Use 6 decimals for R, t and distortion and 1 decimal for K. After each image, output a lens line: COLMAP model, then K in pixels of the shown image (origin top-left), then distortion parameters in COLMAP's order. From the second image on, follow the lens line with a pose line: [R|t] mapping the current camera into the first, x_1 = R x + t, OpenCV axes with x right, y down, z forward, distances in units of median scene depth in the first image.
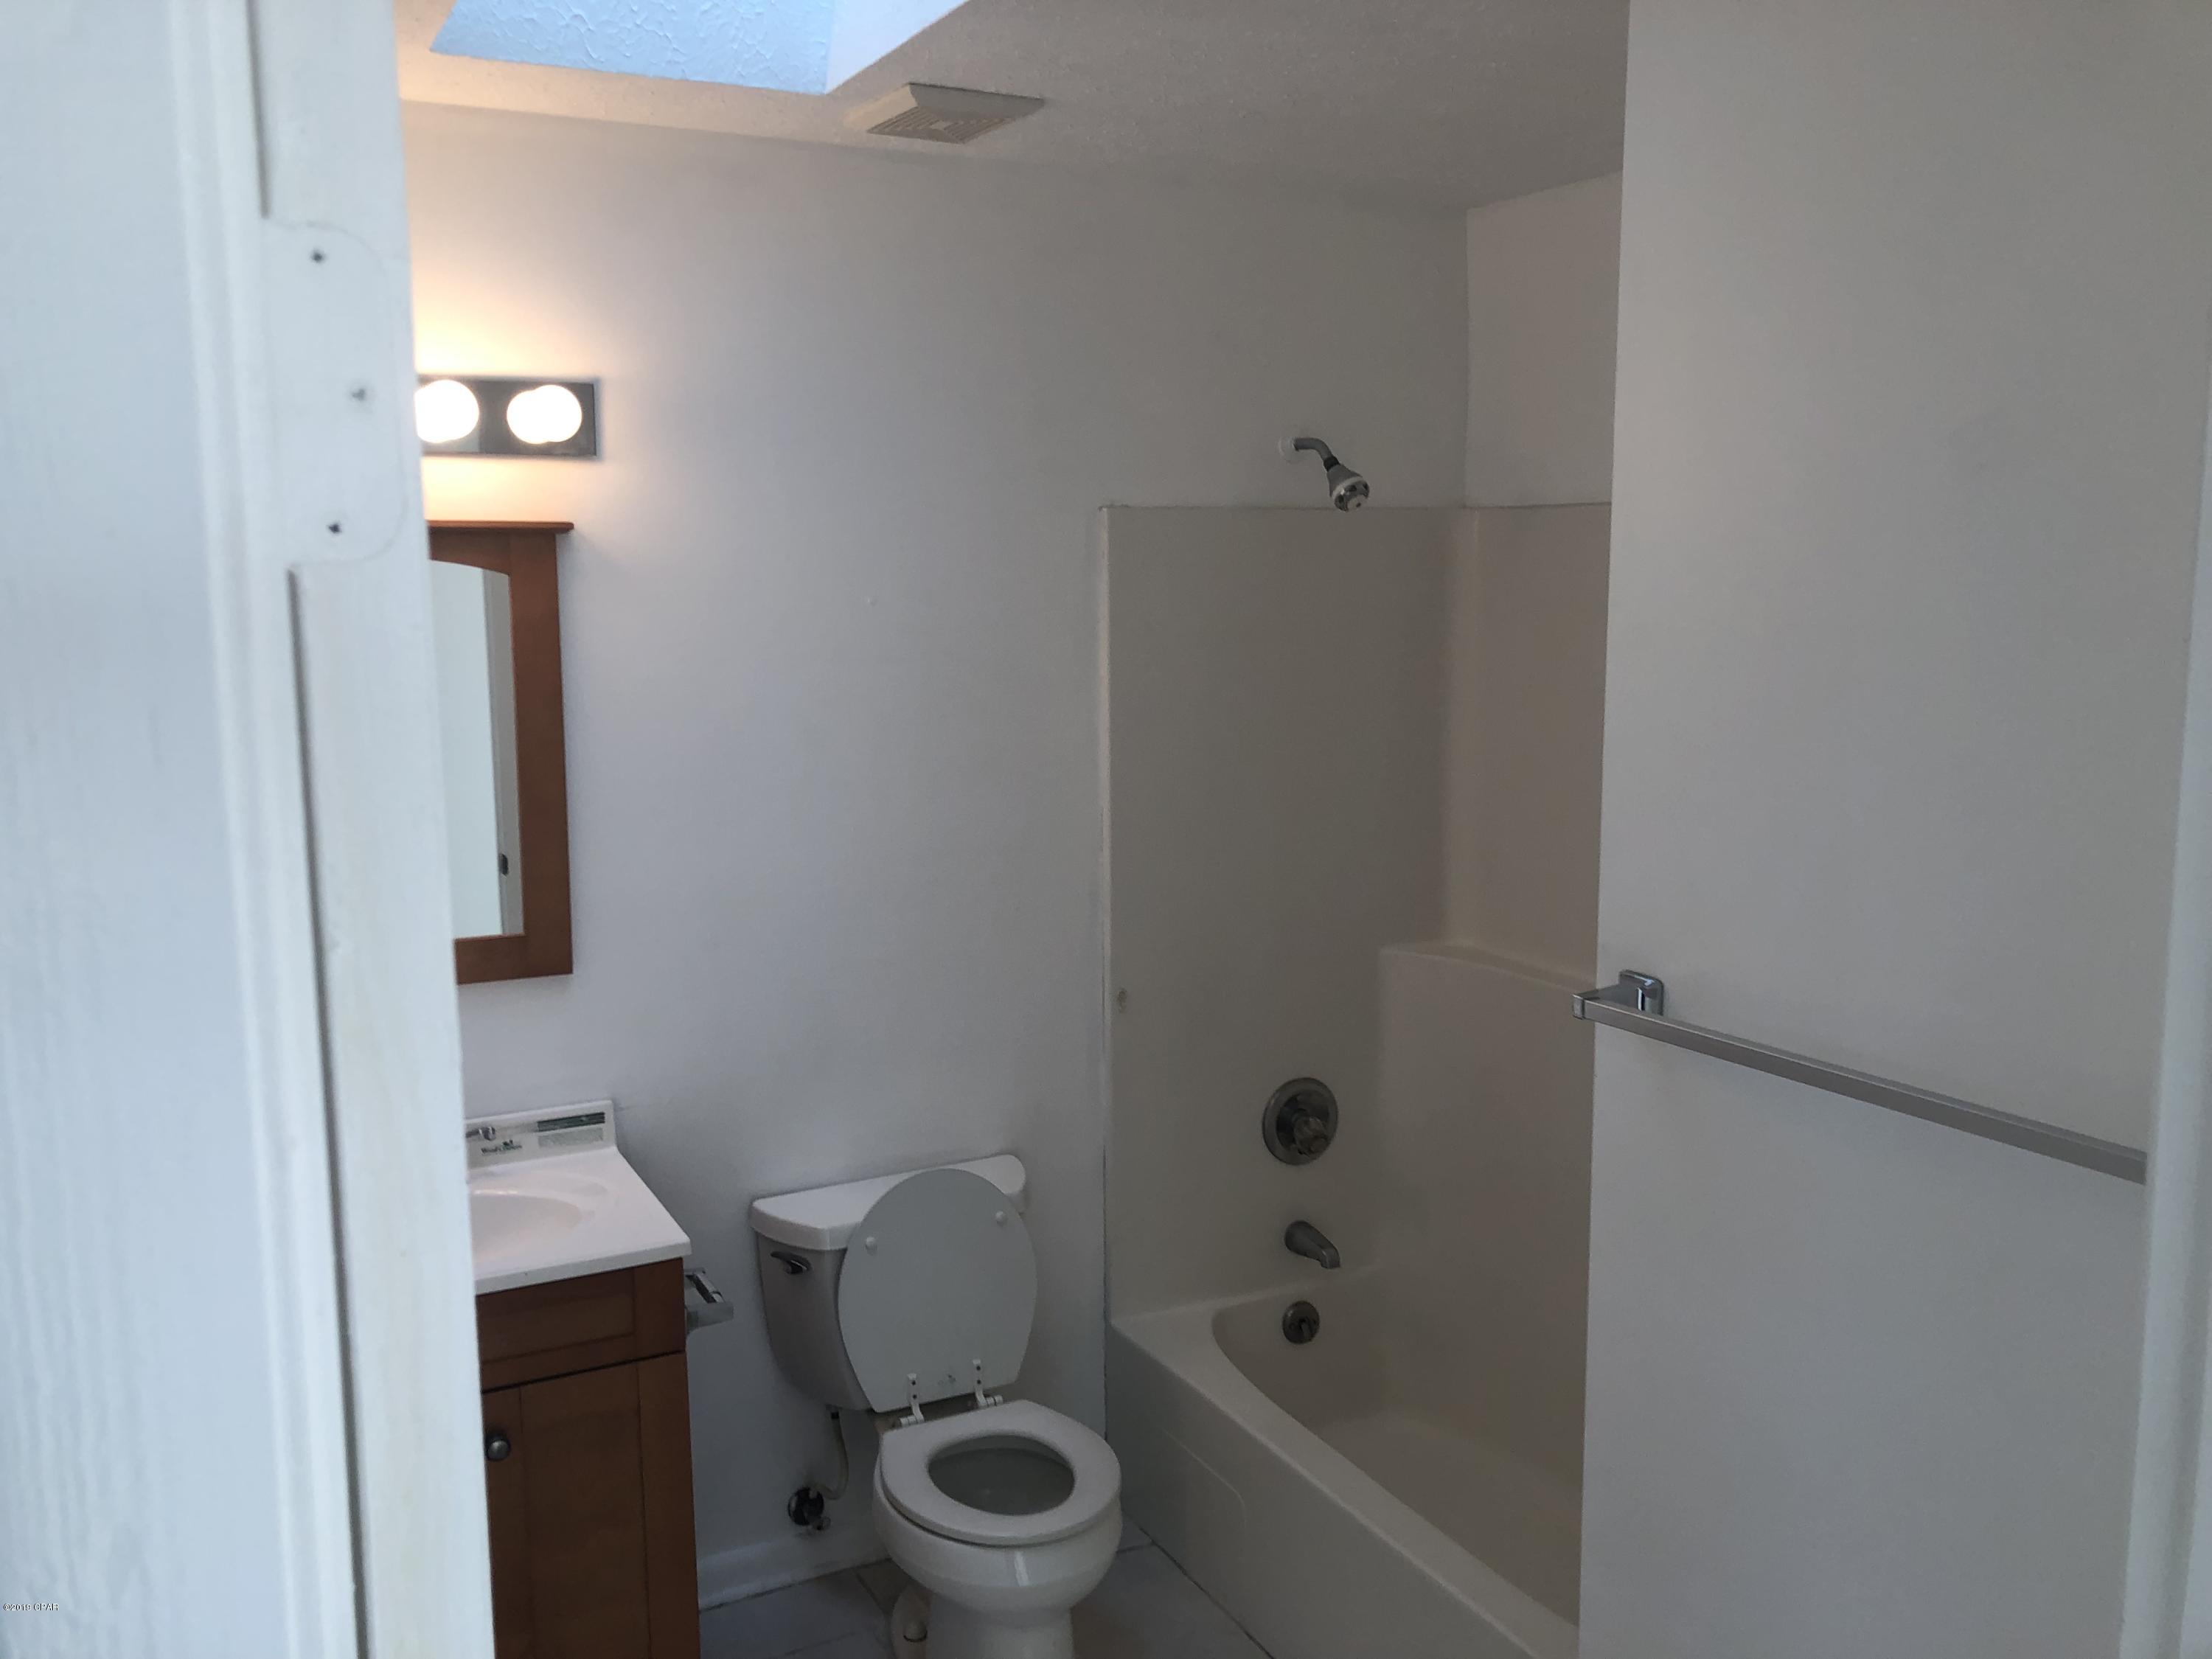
lens RADIAL K [[1846.9, 0, 1106.0], [0, 1846.9, 829.5], [0, 0, 1]] dist [0.039754, -0.065057]
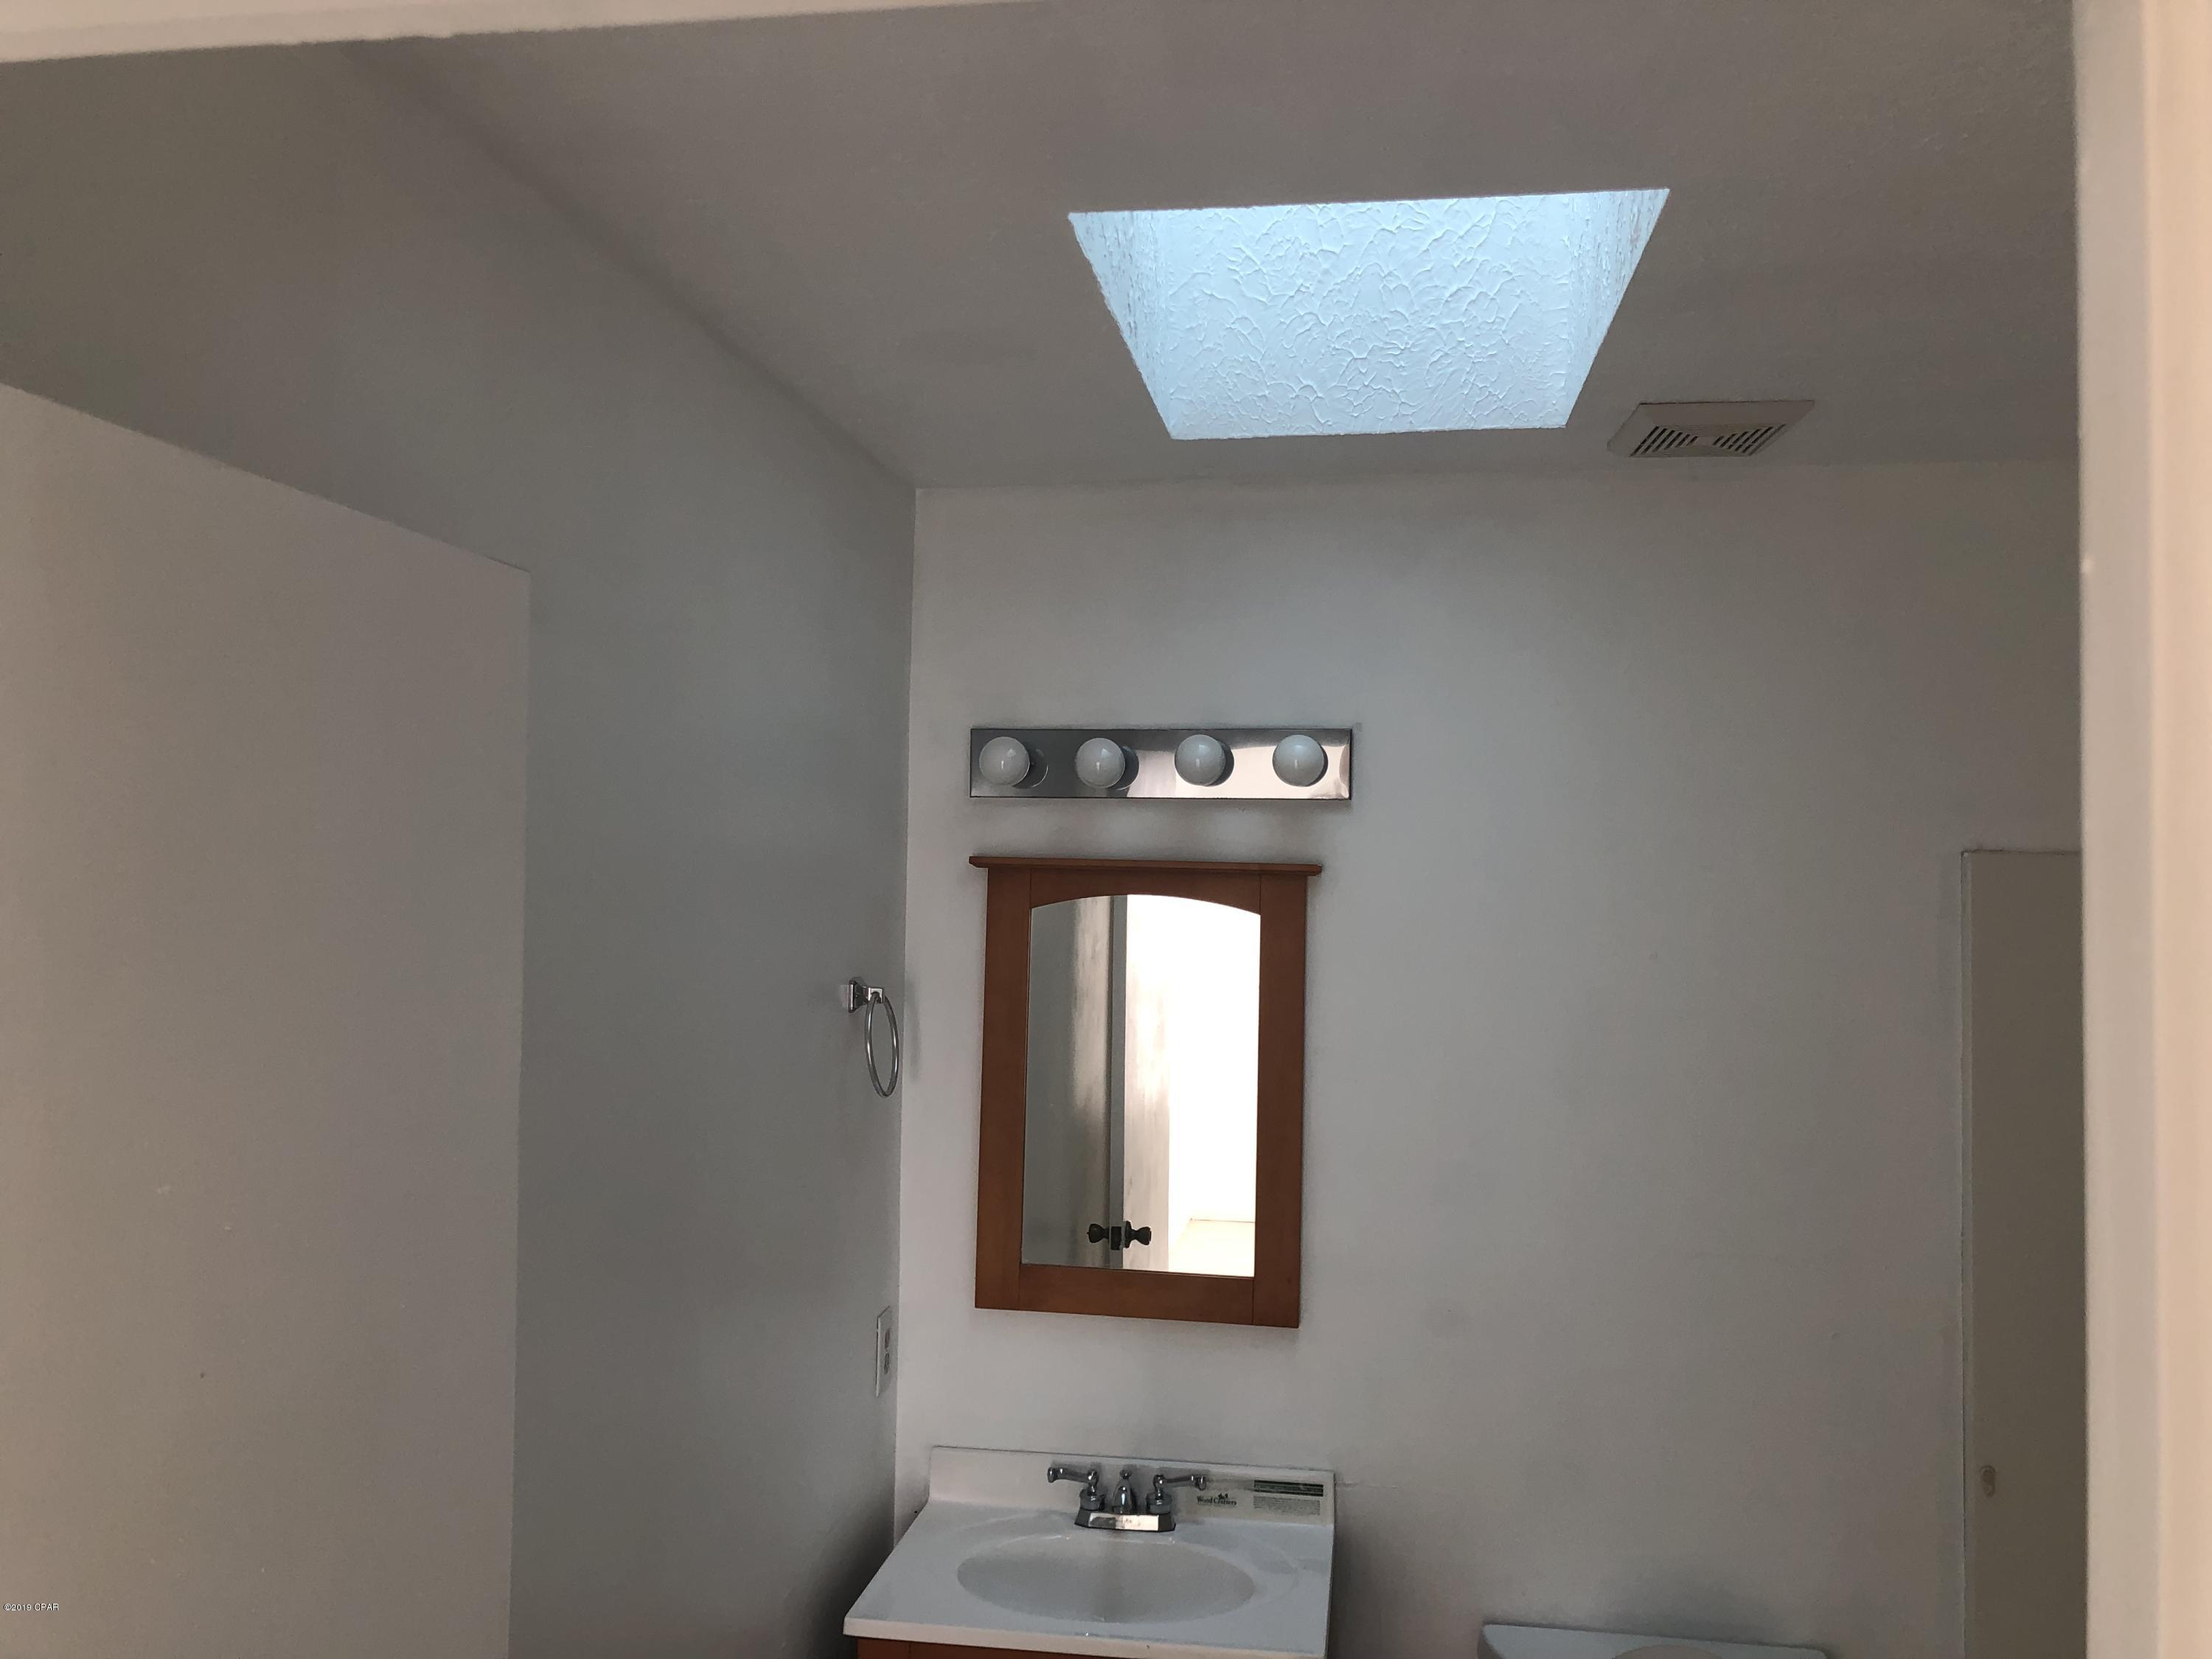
lens RADIAL K [[1846.9, 0, 1106.0], [0, 1846.9, 829.5], [0, 0, 1]] dist [0.039754, -0.065057]
pose [[0.798028, -0.004114, -0.602606, 0.214519], [-0.104816, 0.983787, -0.145524, -0.026459], [0.593434, 0.179295, 0.784659, 0.140520]]
